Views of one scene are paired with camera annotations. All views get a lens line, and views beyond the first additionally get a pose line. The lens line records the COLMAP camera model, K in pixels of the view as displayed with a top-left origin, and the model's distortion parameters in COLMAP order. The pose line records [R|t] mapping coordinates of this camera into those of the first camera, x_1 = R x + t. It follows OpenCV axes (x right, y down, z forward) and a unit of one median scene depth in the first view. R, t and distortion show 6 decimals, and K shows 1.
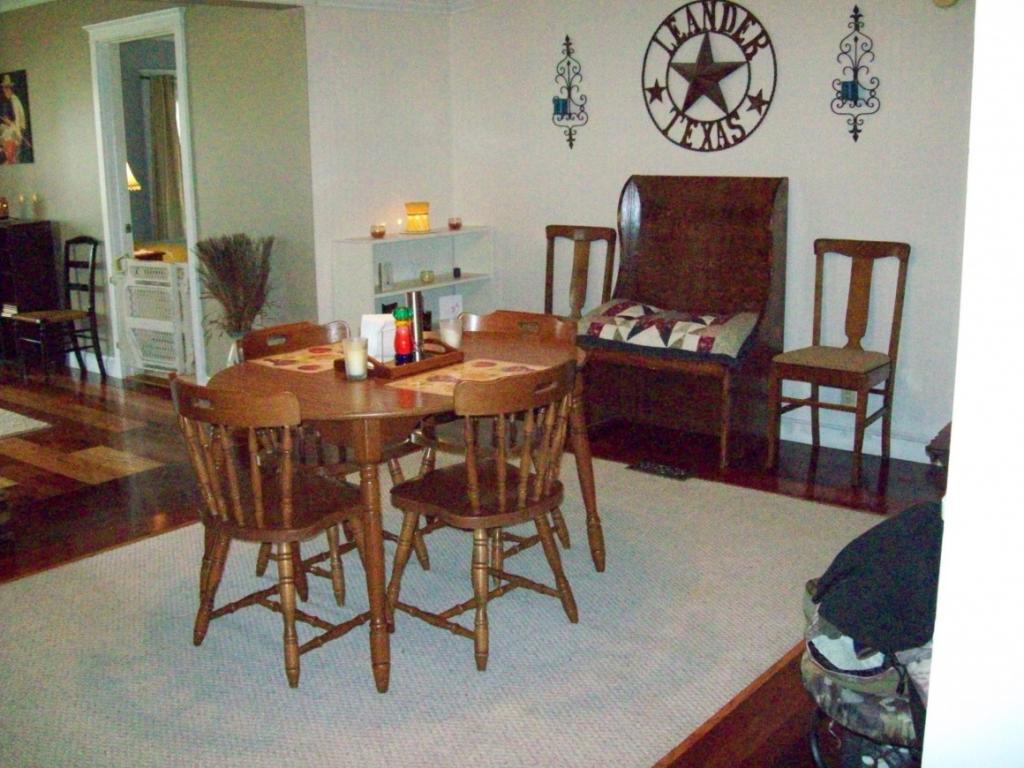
lens RADIAL K [[1087.4, 0, 512.0], [0, 1087.4, 384.0], [0, 0, 1]] dist [-0.186432, 0.134987]
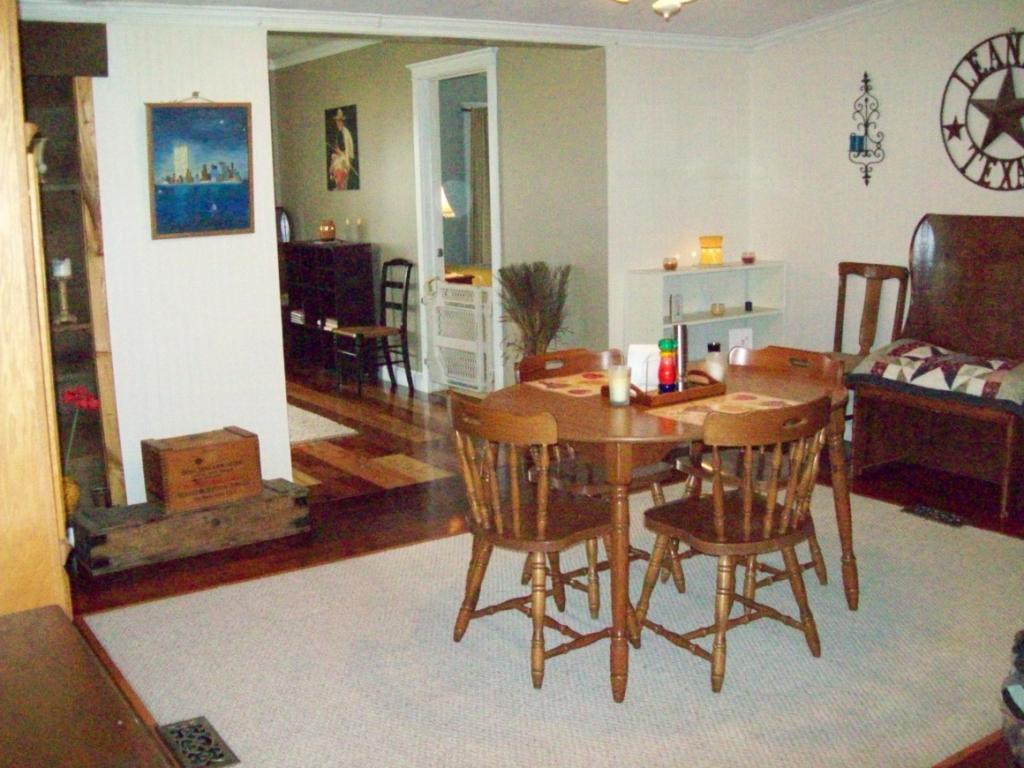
lens RADIAL K [[1087.4, 0, 512.0], [0, 1087.4, 384.0], [0, 0, 1]] dist [-0.186432, 0.134987]
pose [[0.956821, 0.050114, -0.286326, 0.034509], [-0.057379, 0.998207, -0.017033, -0.000561], [0.284959, 0.032726, 0.957981, -0.026991]]
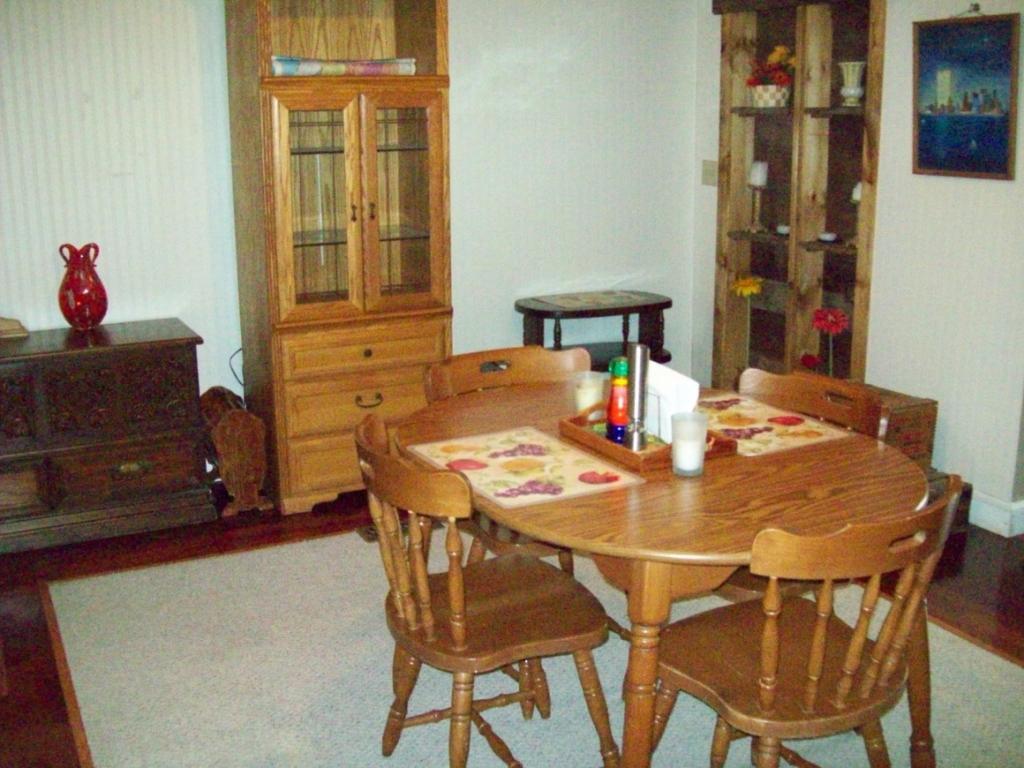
lens RADIAL K [[1087.4, 0, 512.0], [0, 1087.4, 384.0], [0, 0, 1]] dist [-0.186432, 0.134987]
pose [[-0.394422, 0.229564, -0.889793, 0.267612], [-0.192027, 0.926325, 0.324110, -0.123516], [0.898642, 0.298701, -0.321280, 0.540373]]
